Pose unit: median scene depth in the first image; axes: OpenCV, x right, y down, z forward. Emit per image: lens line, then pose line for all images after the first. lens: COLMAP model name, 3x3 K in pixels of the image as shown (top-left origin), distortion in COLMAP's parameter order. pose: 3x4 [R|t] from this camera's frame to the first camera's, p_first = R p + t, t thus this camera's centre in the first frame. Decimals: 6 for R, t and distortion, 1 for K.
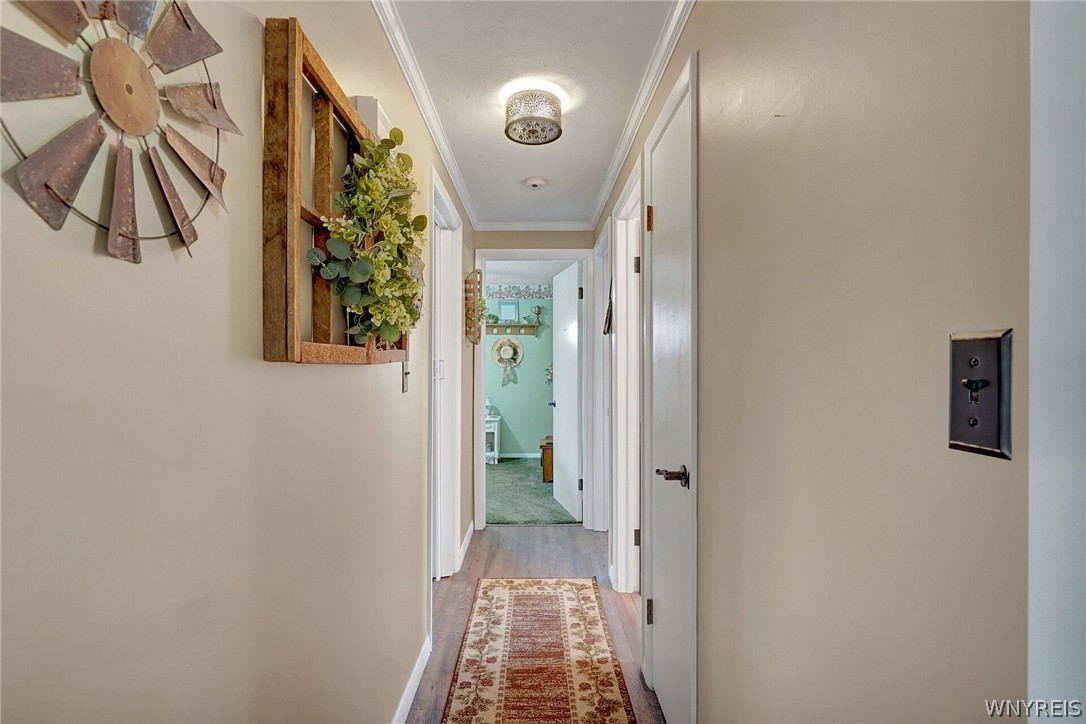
lens RADIAL K [[505.4, 0, 543.2], [0, 505.4, 369.0], [0, 0, 1]] dist [0.001041, 0.000477]
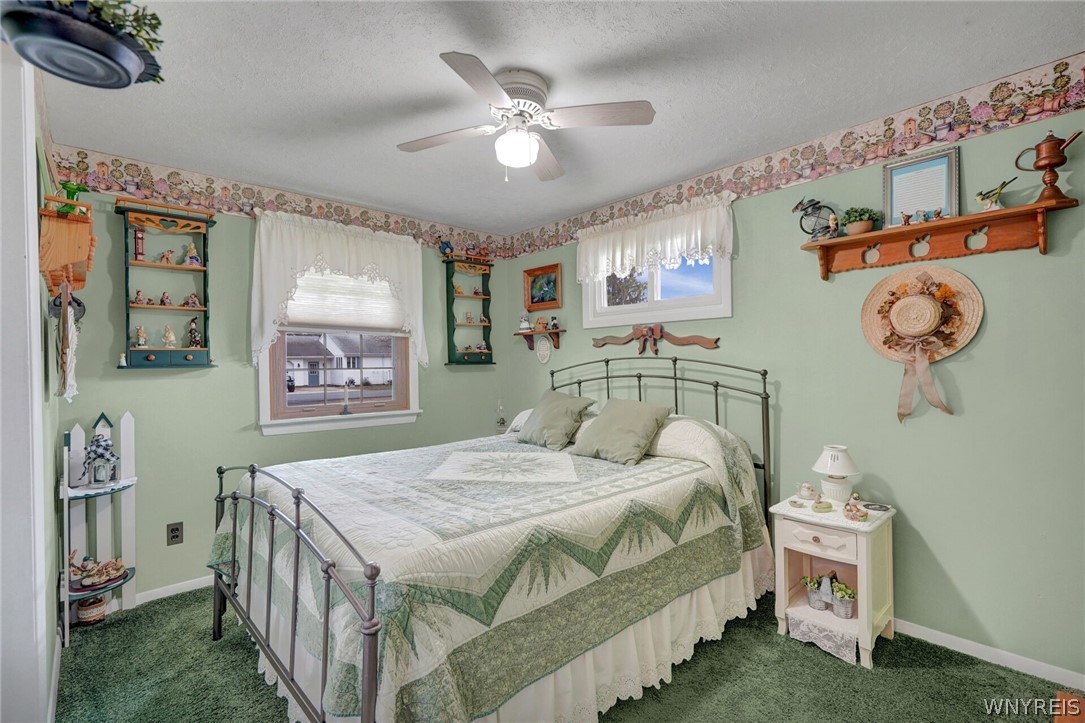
lens RADIAL K [[504.9, 0, 541.4], [0, 504.9, 366.4], [0, 0, 1]] dist [0.001041, 0.000477]
pose [[0.665674, -0.007789, -0.746202, 0.010006], [0.019335, 0.999790, 0.006813, -0.007174], [0.745992, -0.018963, 0.665685, 0.605380]]
